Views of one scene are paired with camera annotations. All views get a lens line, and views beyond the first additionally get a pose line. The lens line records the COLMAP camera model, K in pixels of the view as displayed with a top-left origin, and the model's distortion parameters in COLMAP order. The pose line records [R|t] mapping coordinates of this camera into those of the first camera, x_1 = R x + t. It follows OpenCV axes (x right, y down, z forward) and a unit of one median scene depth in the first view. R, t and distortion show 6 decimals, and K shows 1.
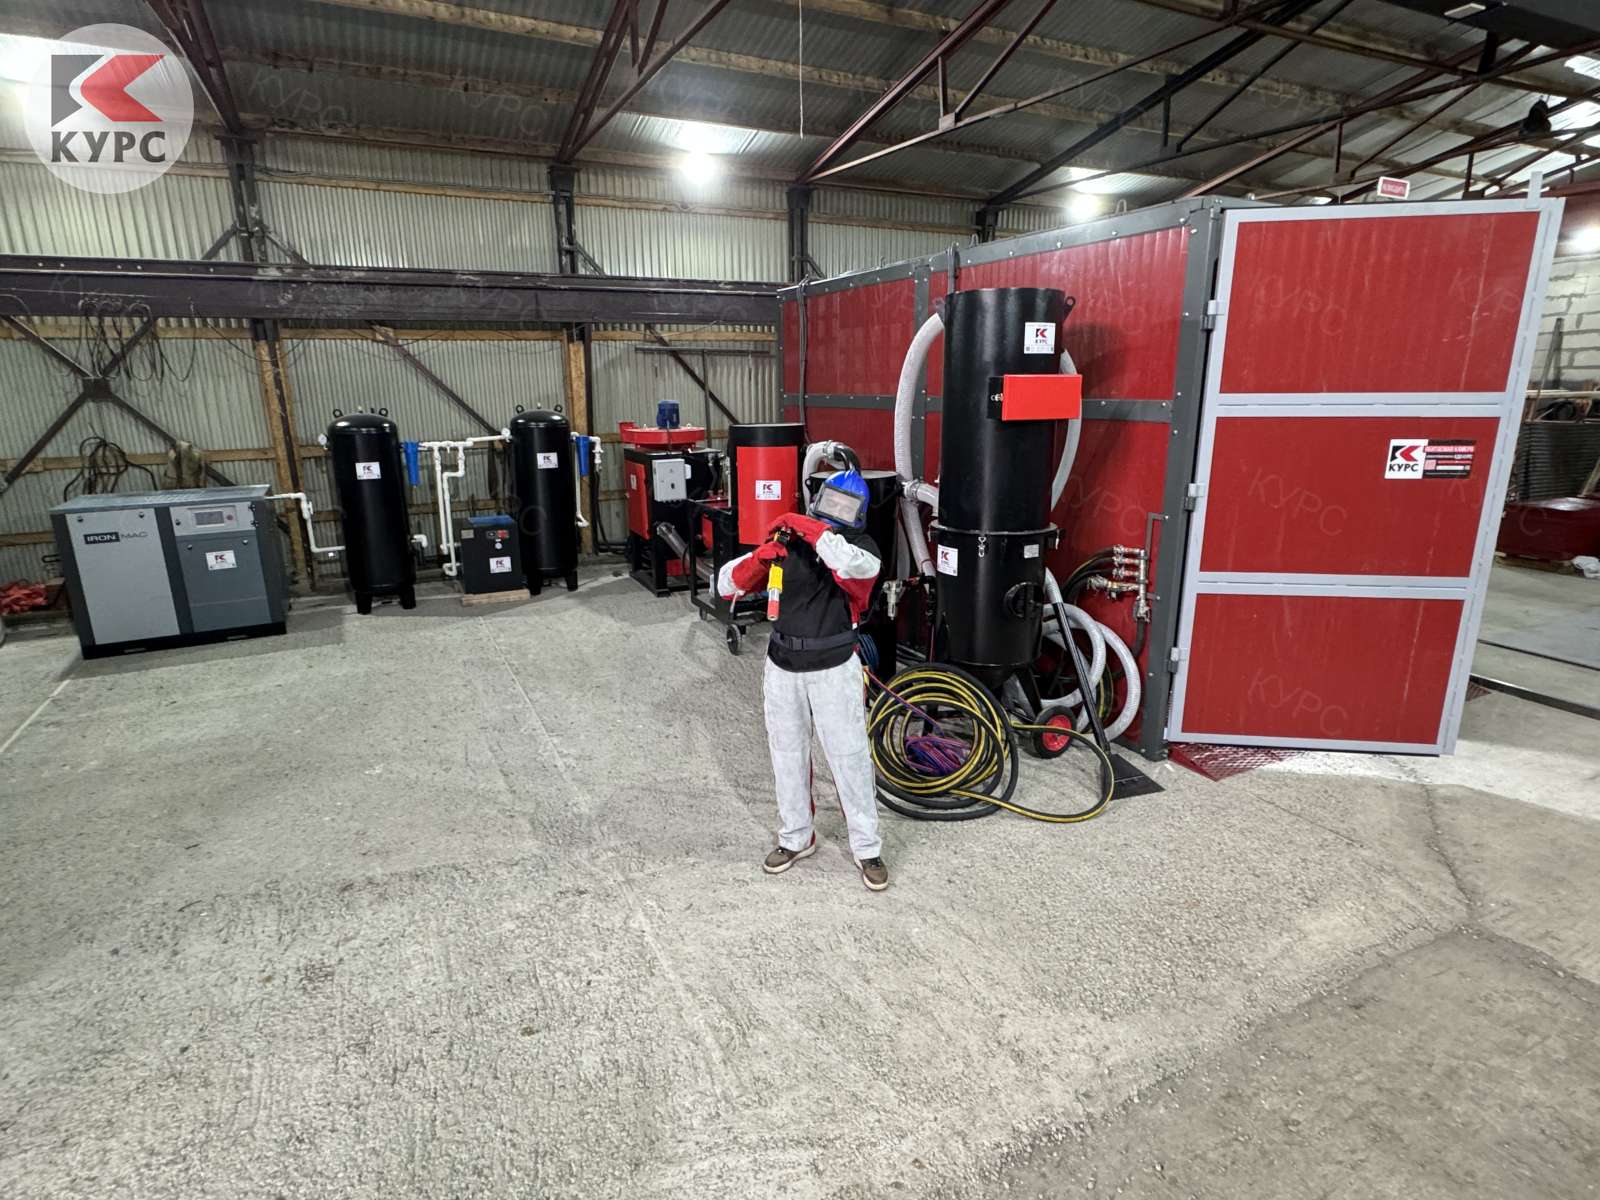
lens RADIAL K [[846.6, 0, 788.3], [0, 846.6, 593.4], [0, 0, 1]] dist [0.001754, -0.000130]
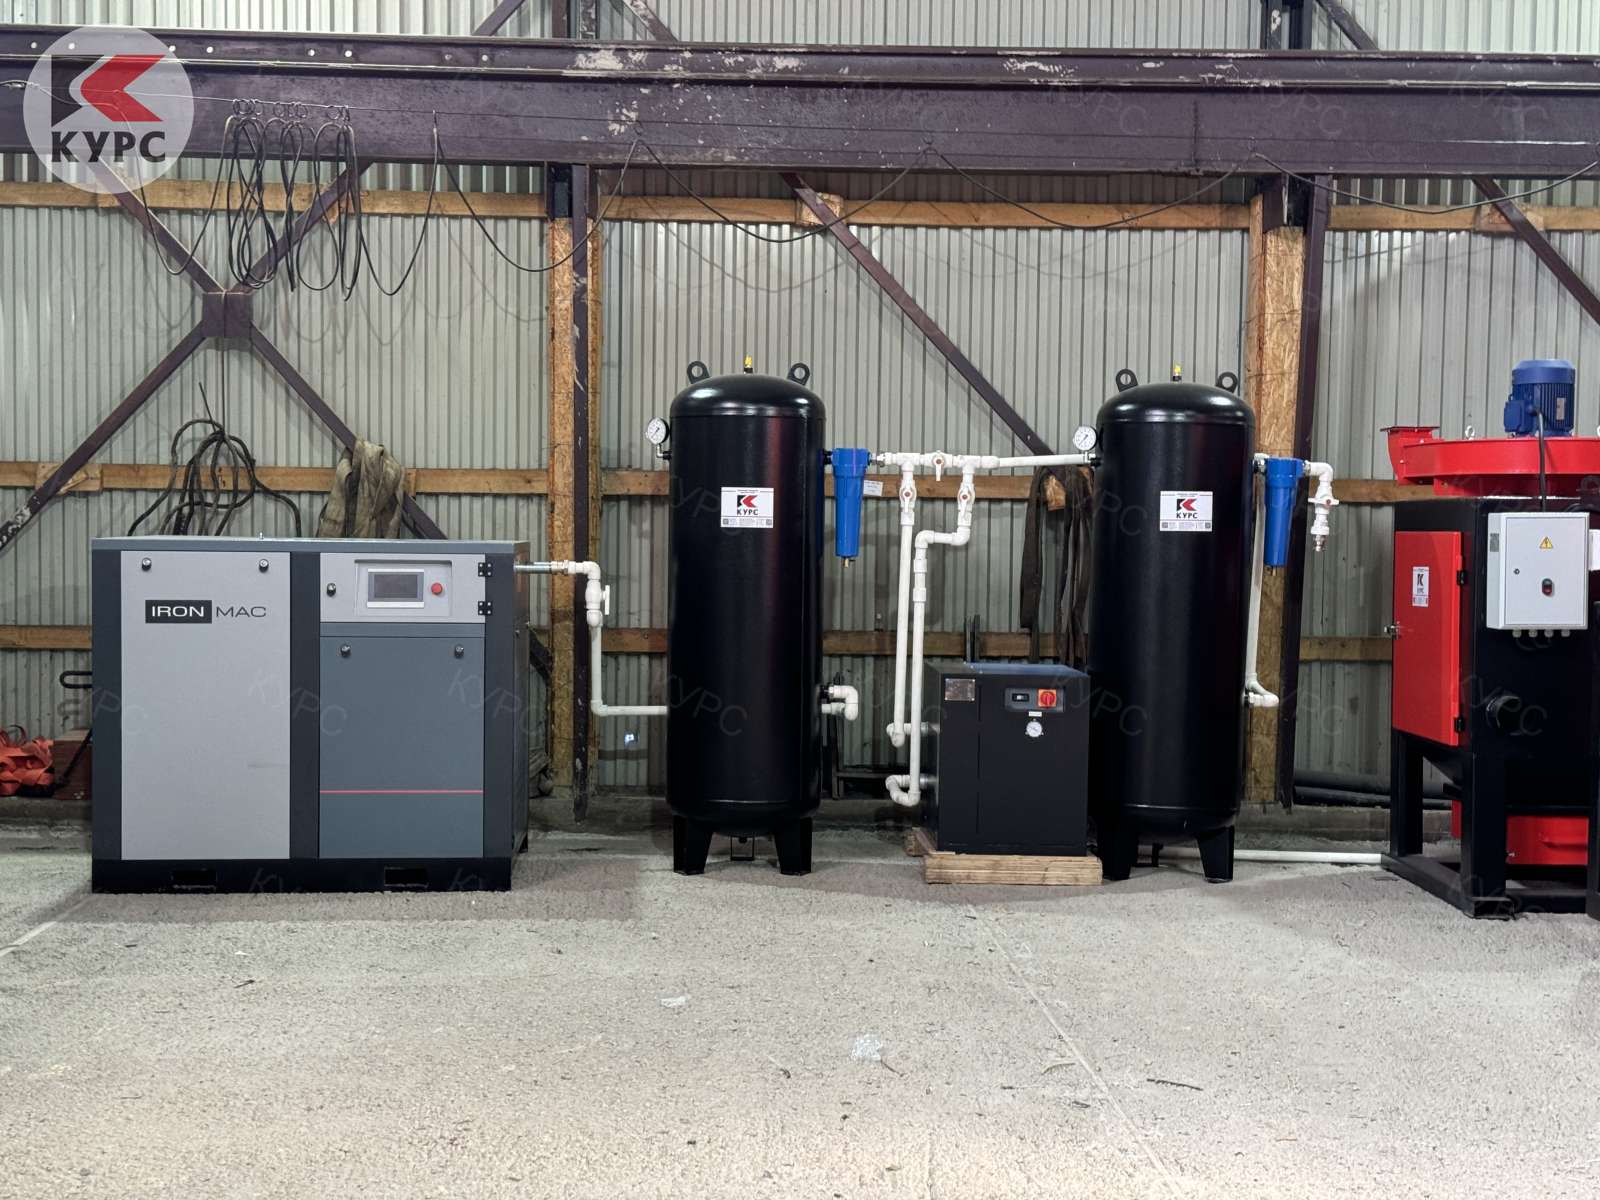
lens RADIAL K [[2226.4, 0, 800.0], [0, 2226.4, 600.0], [0, 0, 1]] dist [0.146216, -0.049966]
pose [[0.913421, 0.040222, -0.405024, -0.042935], [-0.124981, 0.974748, -0.185059, 0.083939], [0.387353, 0.219657, 0.895382, 0.073219]]
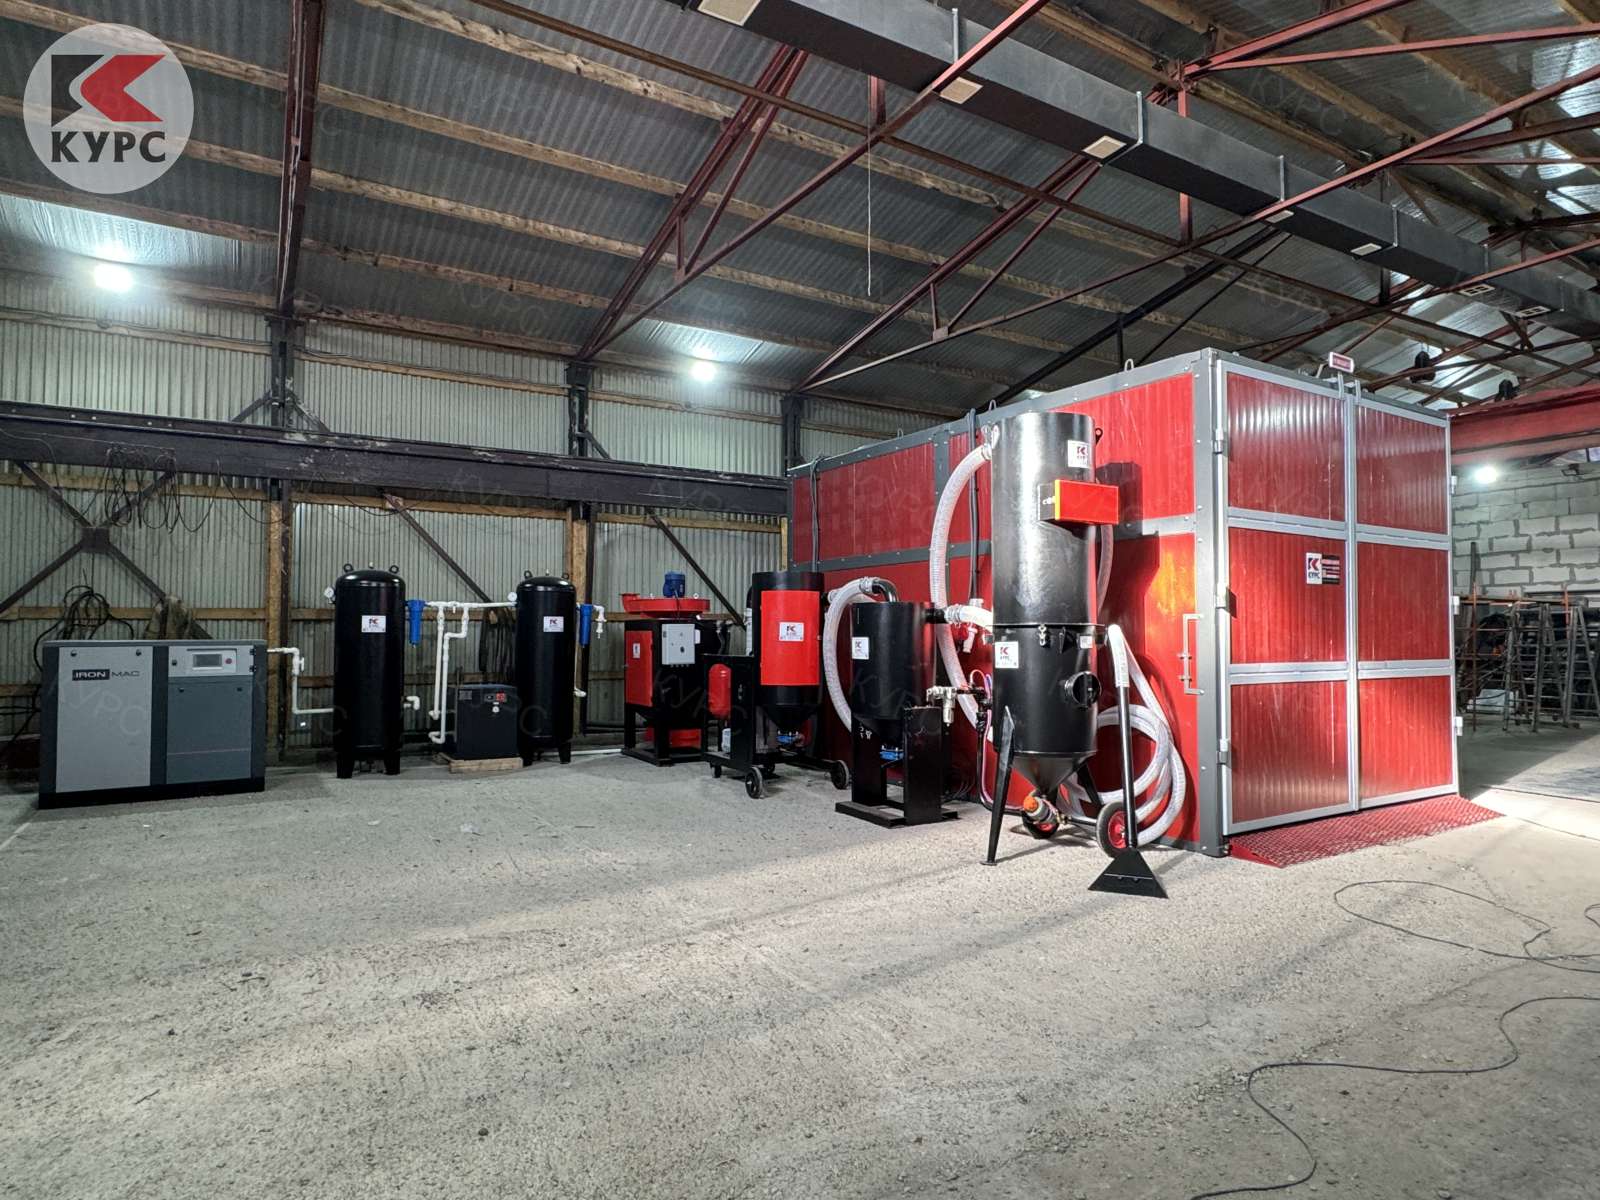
lens RADIAL K [[917.8, 0, 796.7], [0, 917.8, 597.7], [0, 0, 1]] dist [-0.001430, 0.002547]
pose [[0.996181, 0.018059, 0.085424, -0.096495], [0.006740, 0.959550, -0.281458, 0.118852], [-0.087052, 0.280959, 0.955764, -0.055616]]
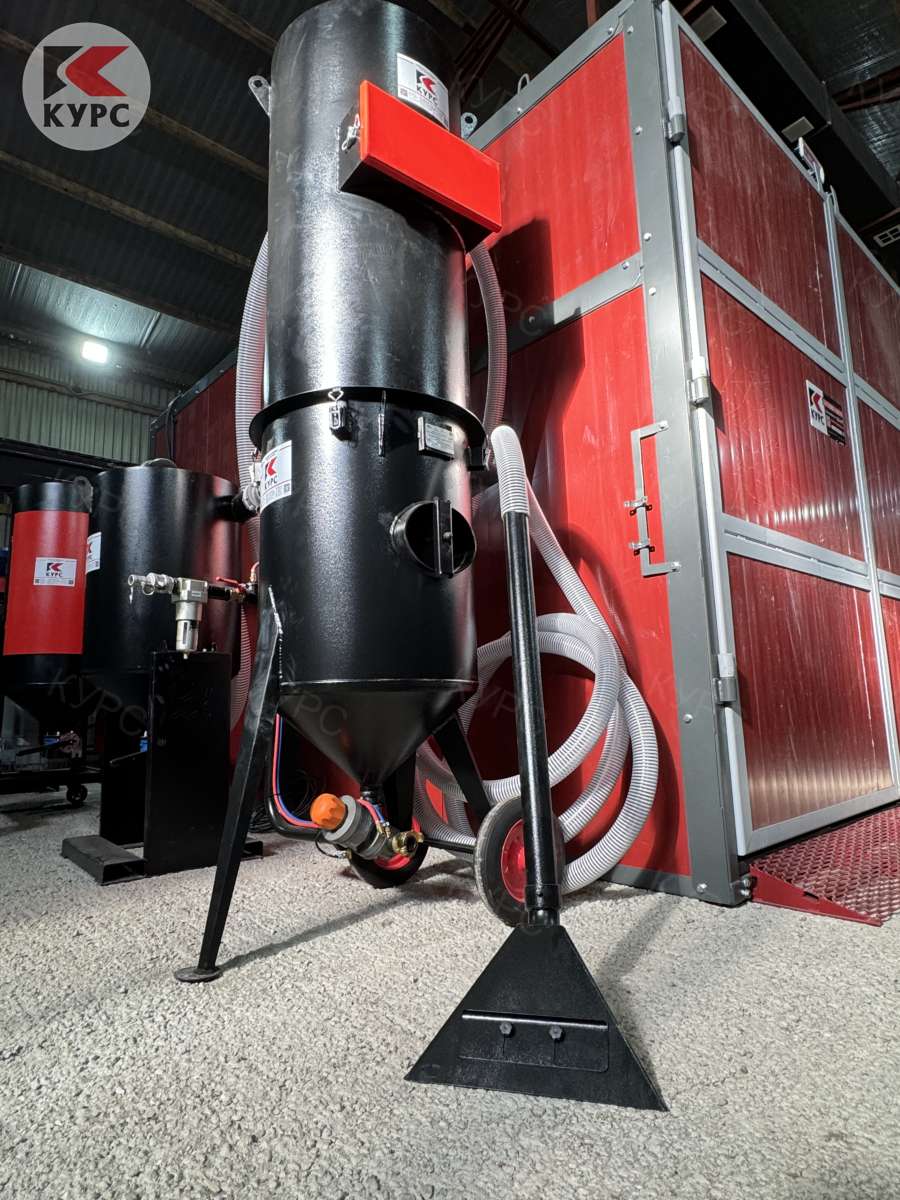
lens RADIAL K [[688.4, 0, 447.5], [0, 688.4, 592.2], [0, 0, 1]] dist [-0.001430, 0.002547]
pose [[0.966449, 0.027215, 0.255411, 0.104259], [0.077730, 0.916759, -0.391805, 0.101243], [-0.244814, 0.398512, 0.883886, 0.364939]]
